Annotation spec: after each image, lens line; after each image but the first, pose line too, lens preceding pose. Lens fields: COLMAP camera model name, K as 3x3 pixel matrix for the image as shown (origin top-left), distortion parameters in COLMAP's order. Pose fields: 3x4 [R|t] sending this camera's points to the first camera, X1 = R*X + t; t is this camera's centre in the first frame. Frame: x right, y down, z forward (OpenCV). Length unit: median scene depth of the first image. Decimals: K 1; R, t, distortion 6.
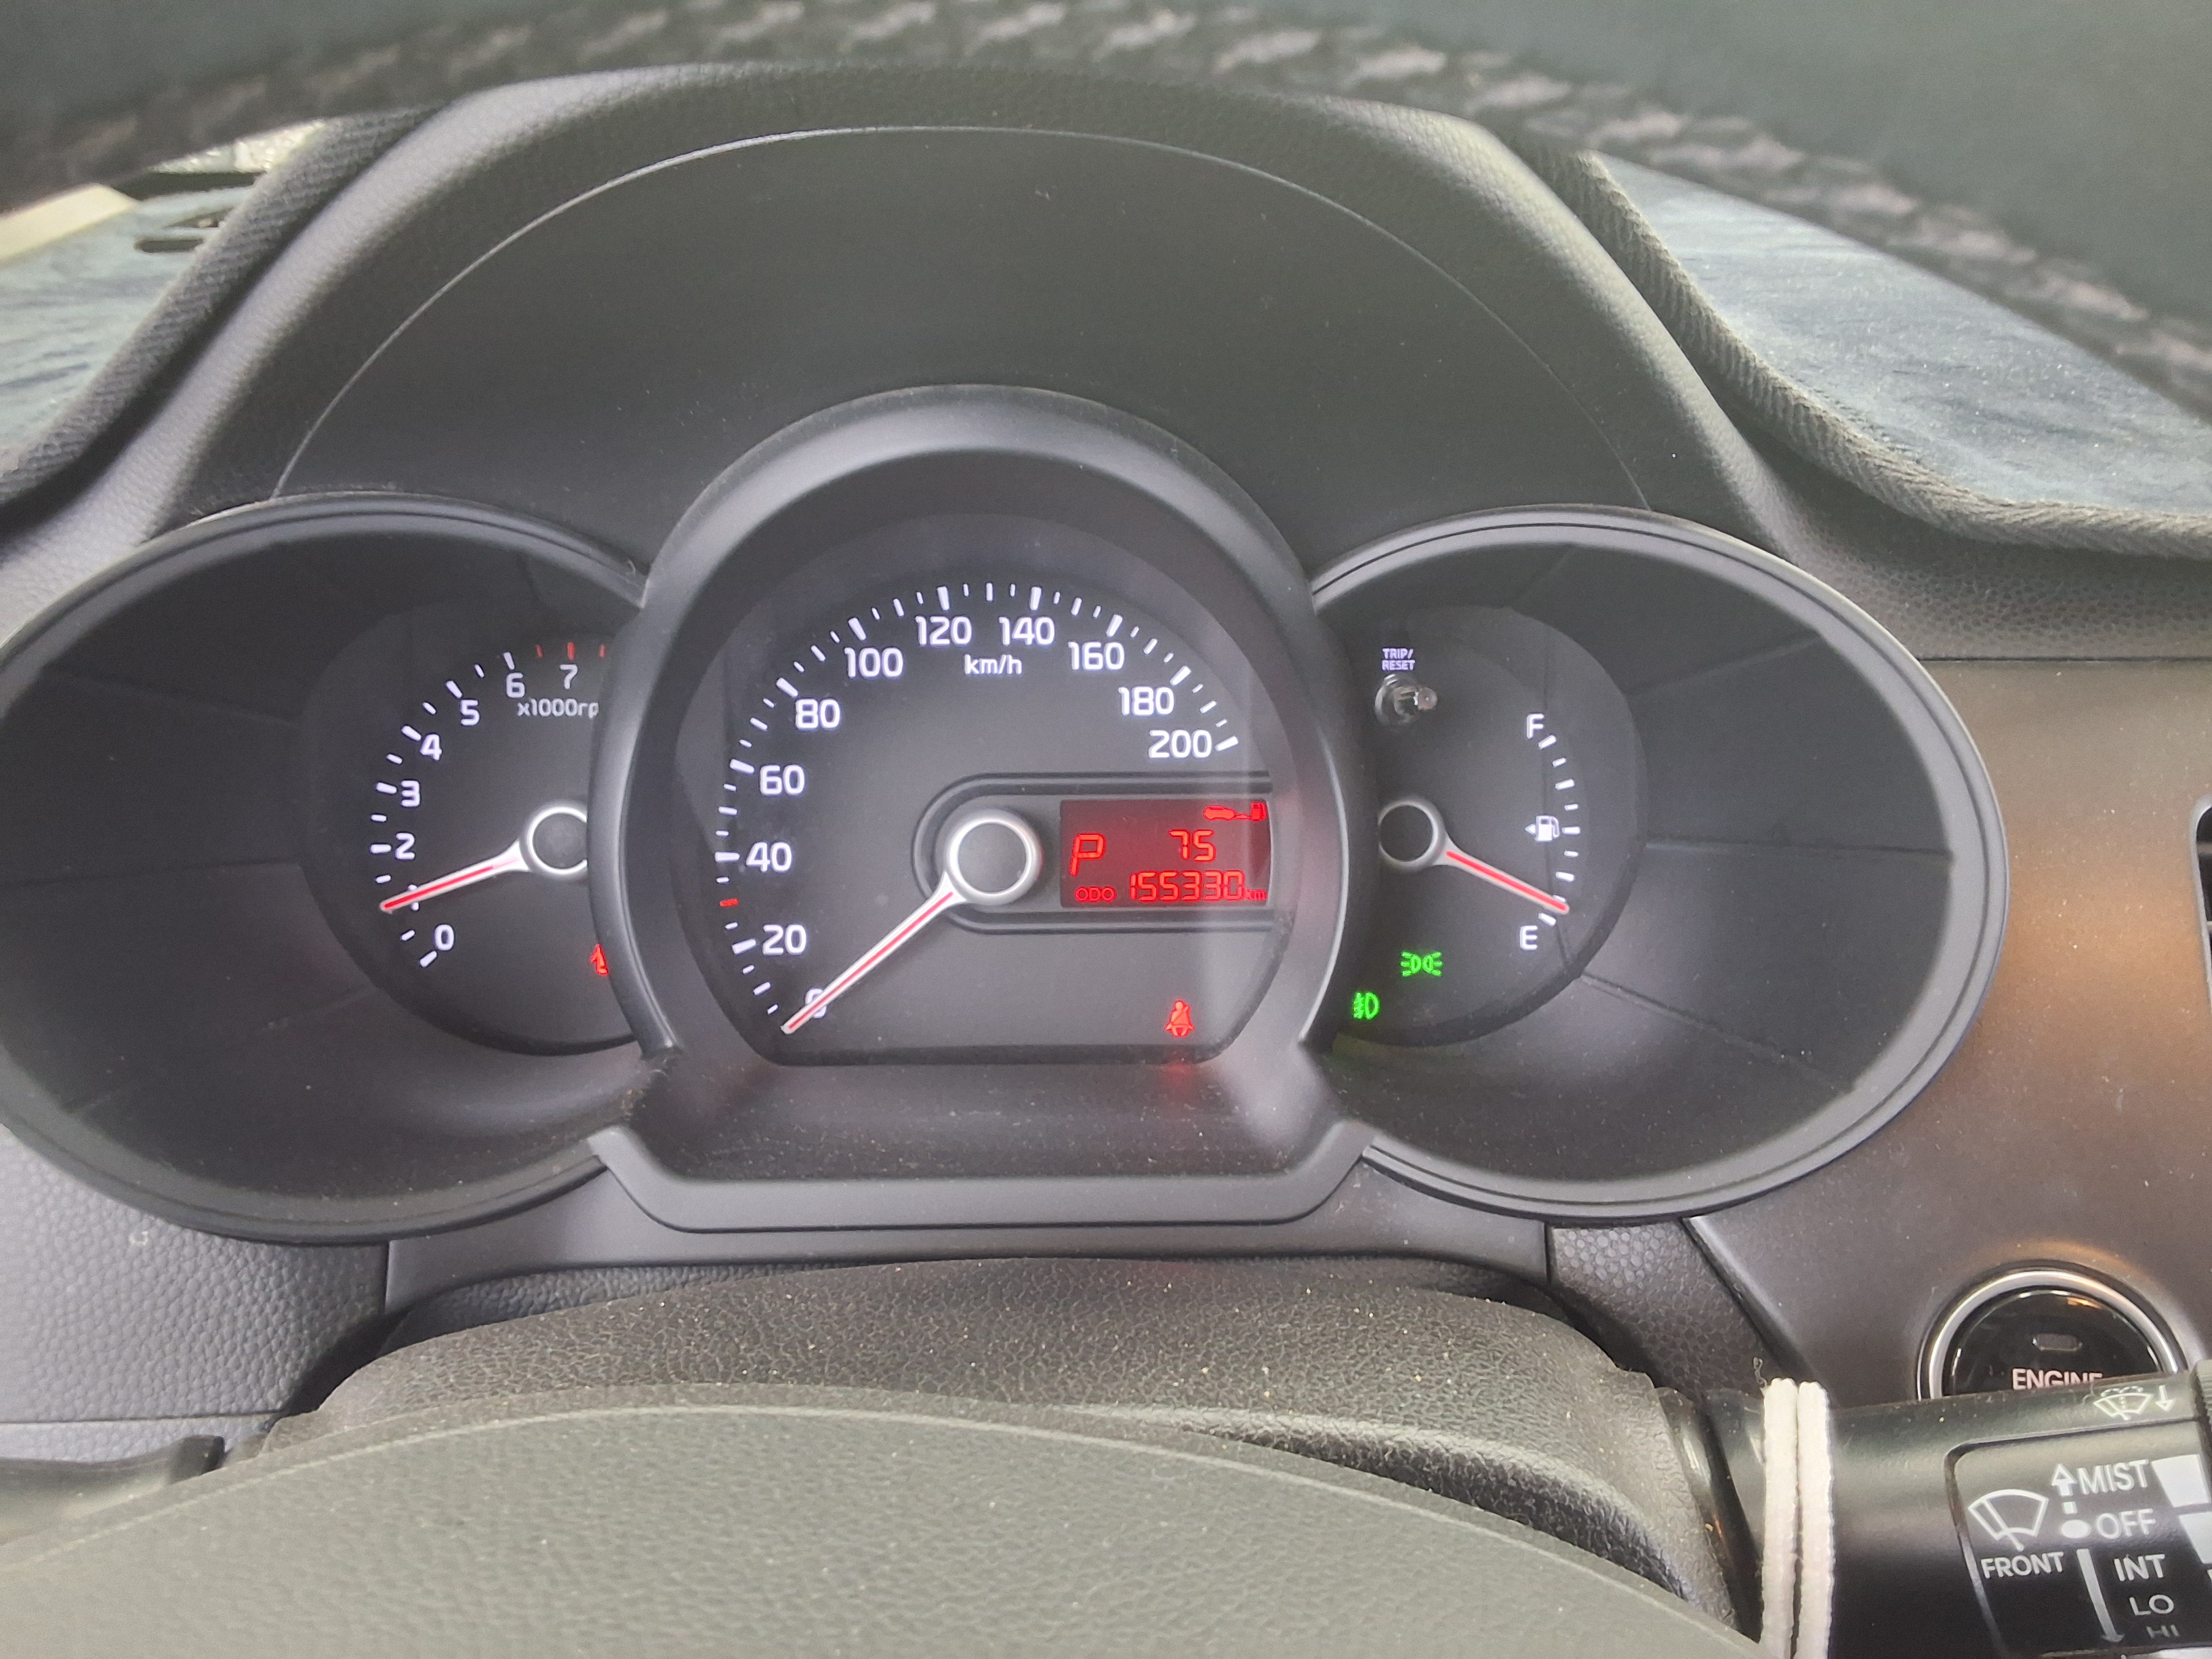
lens RADIAL K [[1796.0, 0, 1104.1], [0, 1796.0, 834.8], [0, 0, 1]] dist [-0.000504, -0.000286]
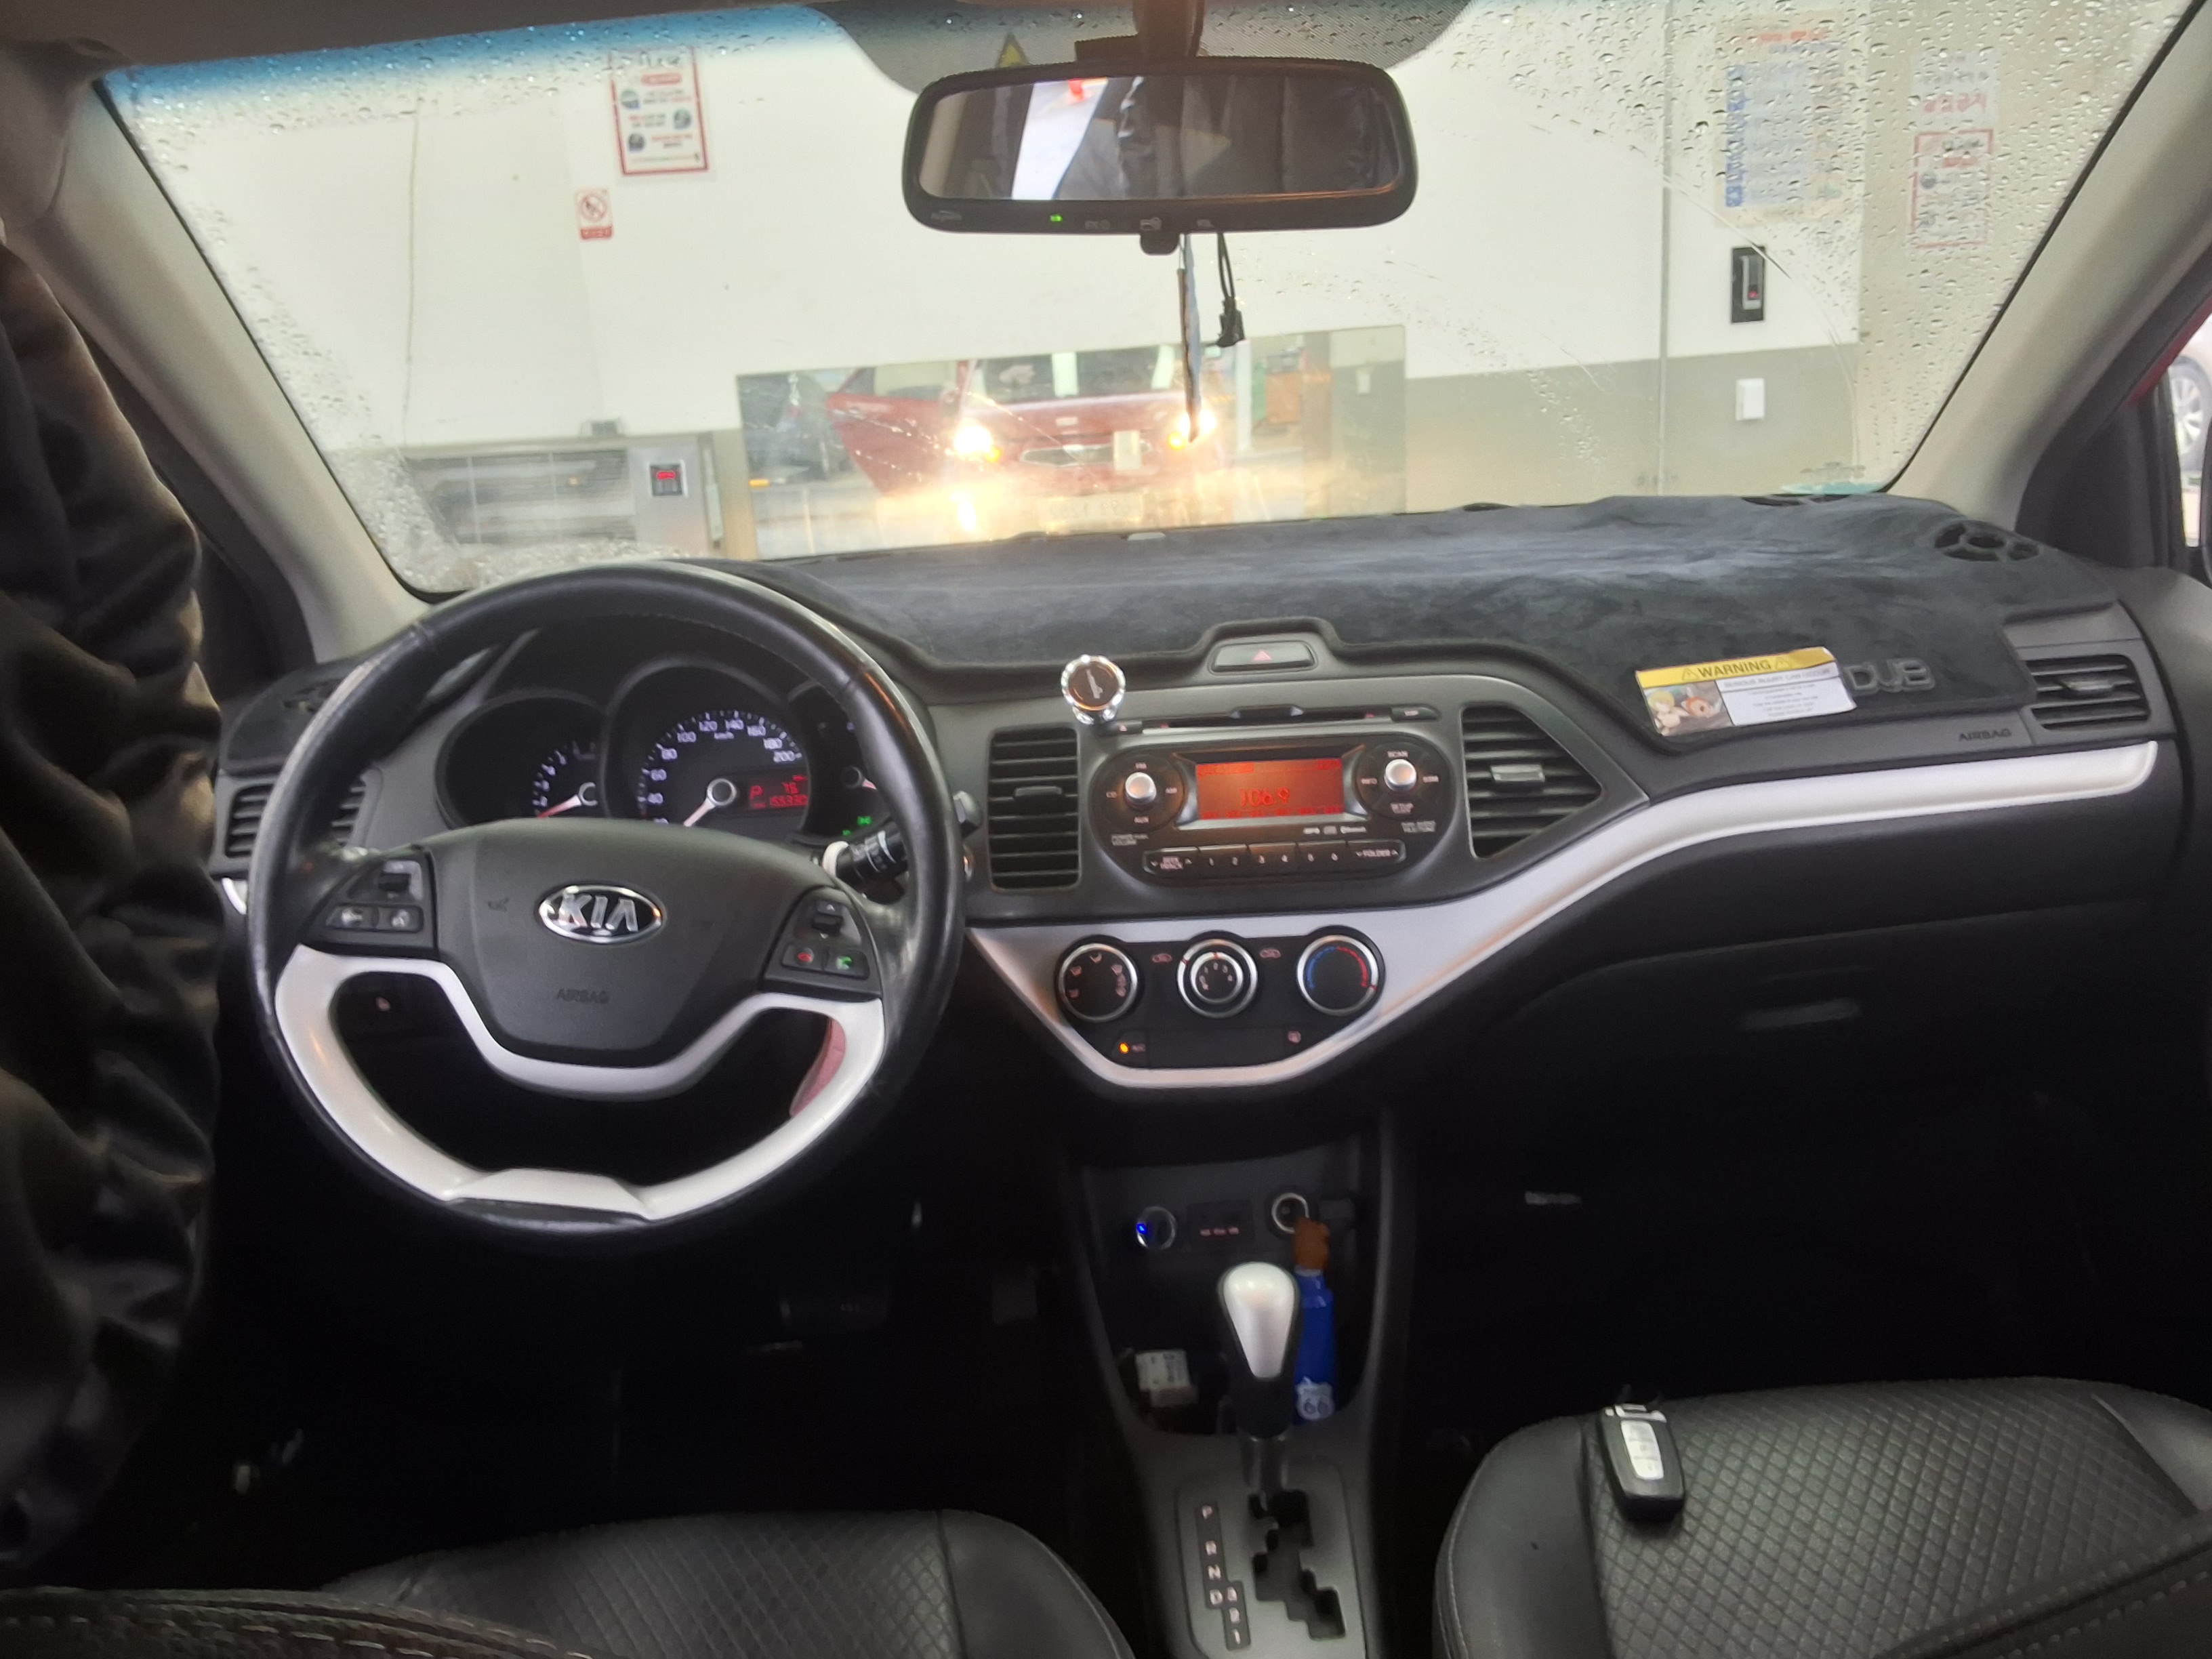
lens RADIAL K [[1796.0, 0, 1108.1], [0, 1796.0, 825.6], [0, 0, 1]] dist [-0.000504, -0.000286]
pose [[0.996286, -0.064700, -0.056811, 0.791432], [0.057247, 0.990601, -0.124228, 0.500319], [0.064315, 0.120514, 0.990626, -2.098880]]
